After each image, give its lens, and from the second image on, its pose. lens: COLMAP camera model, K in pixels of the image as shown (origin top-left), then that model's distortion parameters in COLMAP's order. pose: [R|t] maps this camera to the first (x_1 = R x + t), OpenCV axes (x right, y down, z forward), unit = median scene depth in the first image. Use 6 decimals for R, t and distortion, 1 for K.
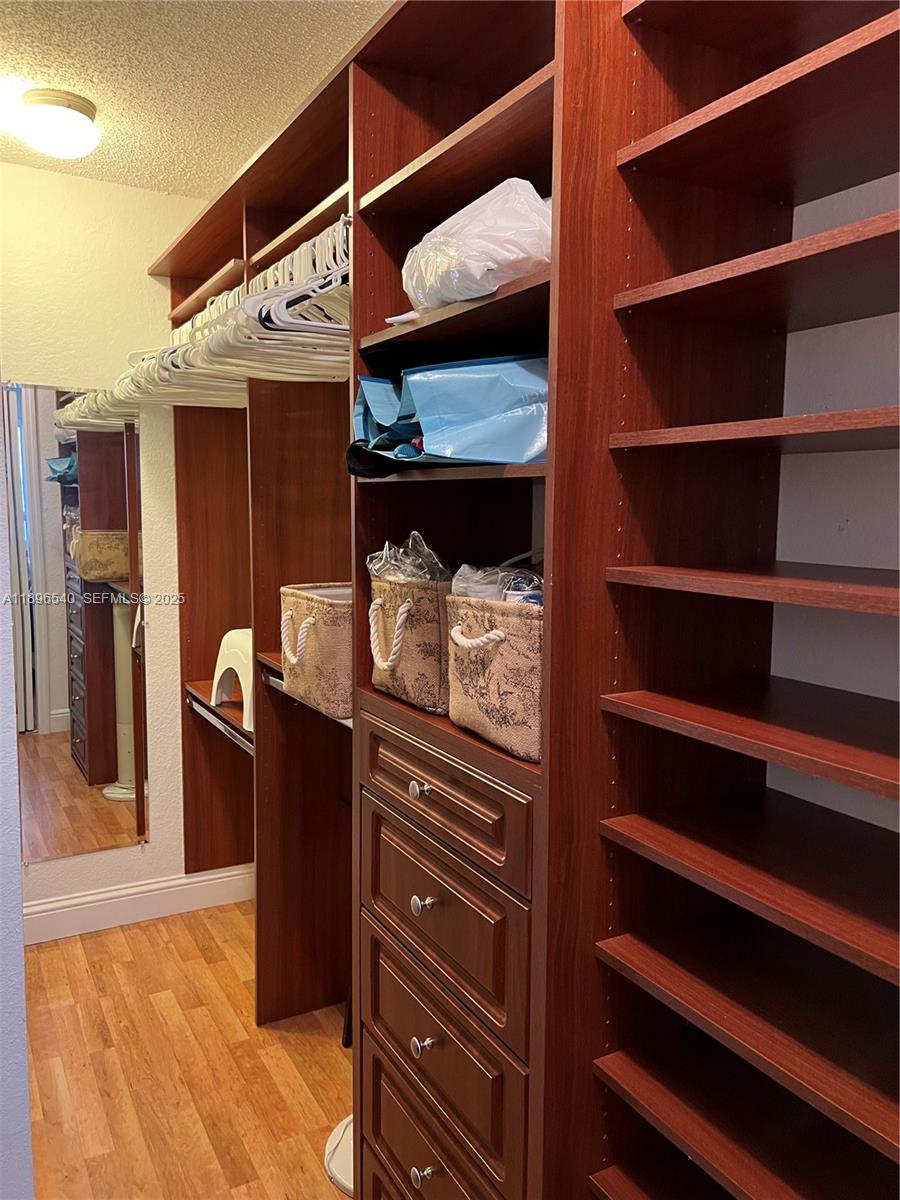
lens RADIAL K [[900.0, 0, 453.3], [0, 900.0, 609.9], [0, 0, 1]] dist [0.065835, -0.078521]
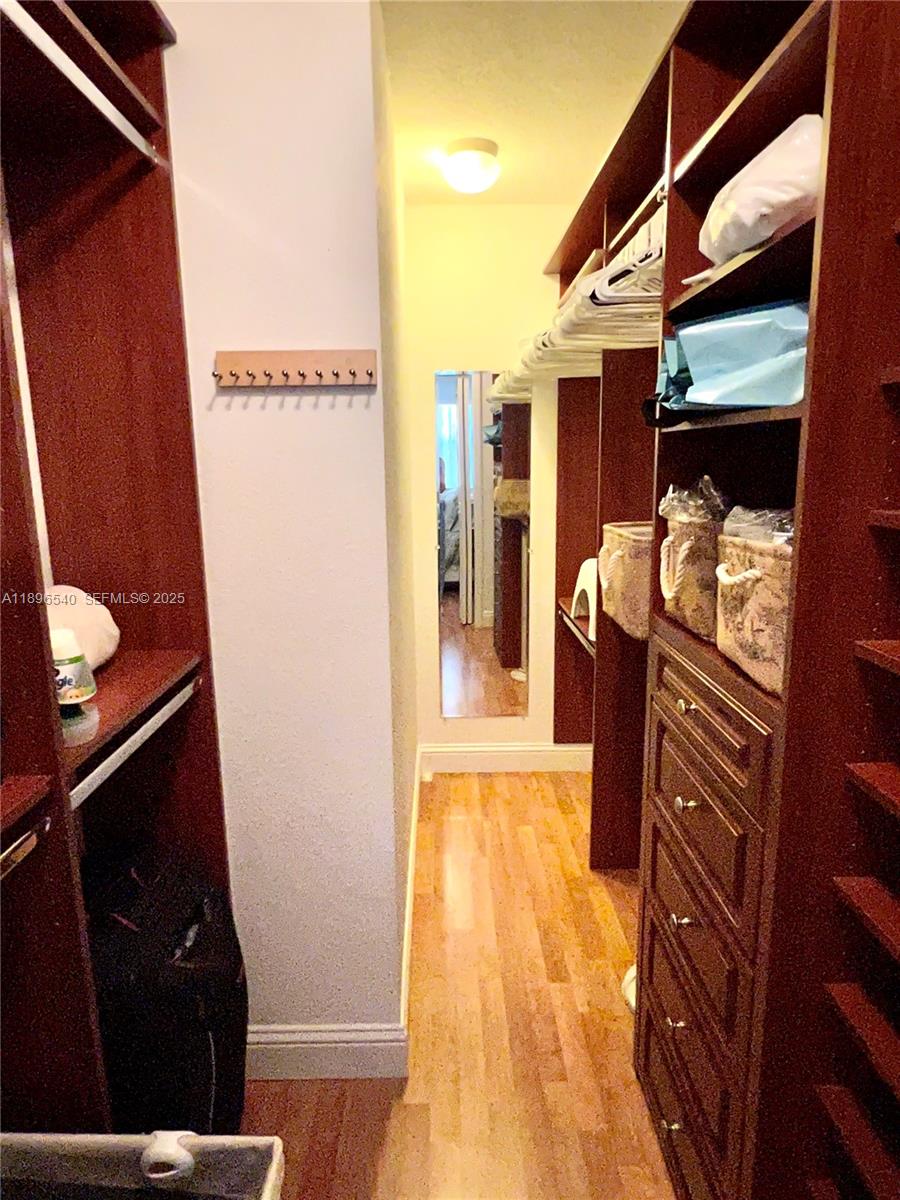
lens RADIAL K [[715.8, 0, 450.5], [0, 715.8, 598.8], [0, 0, 1]] dist [0.001379, 0.000621]
pose [[0.870039, 0.069860, -0.488008, 0.118819], [-0.031167, 0.995723, 0.086976, -0.004139], [0.491996, -0.060463, 0.868495, 0.078189]]
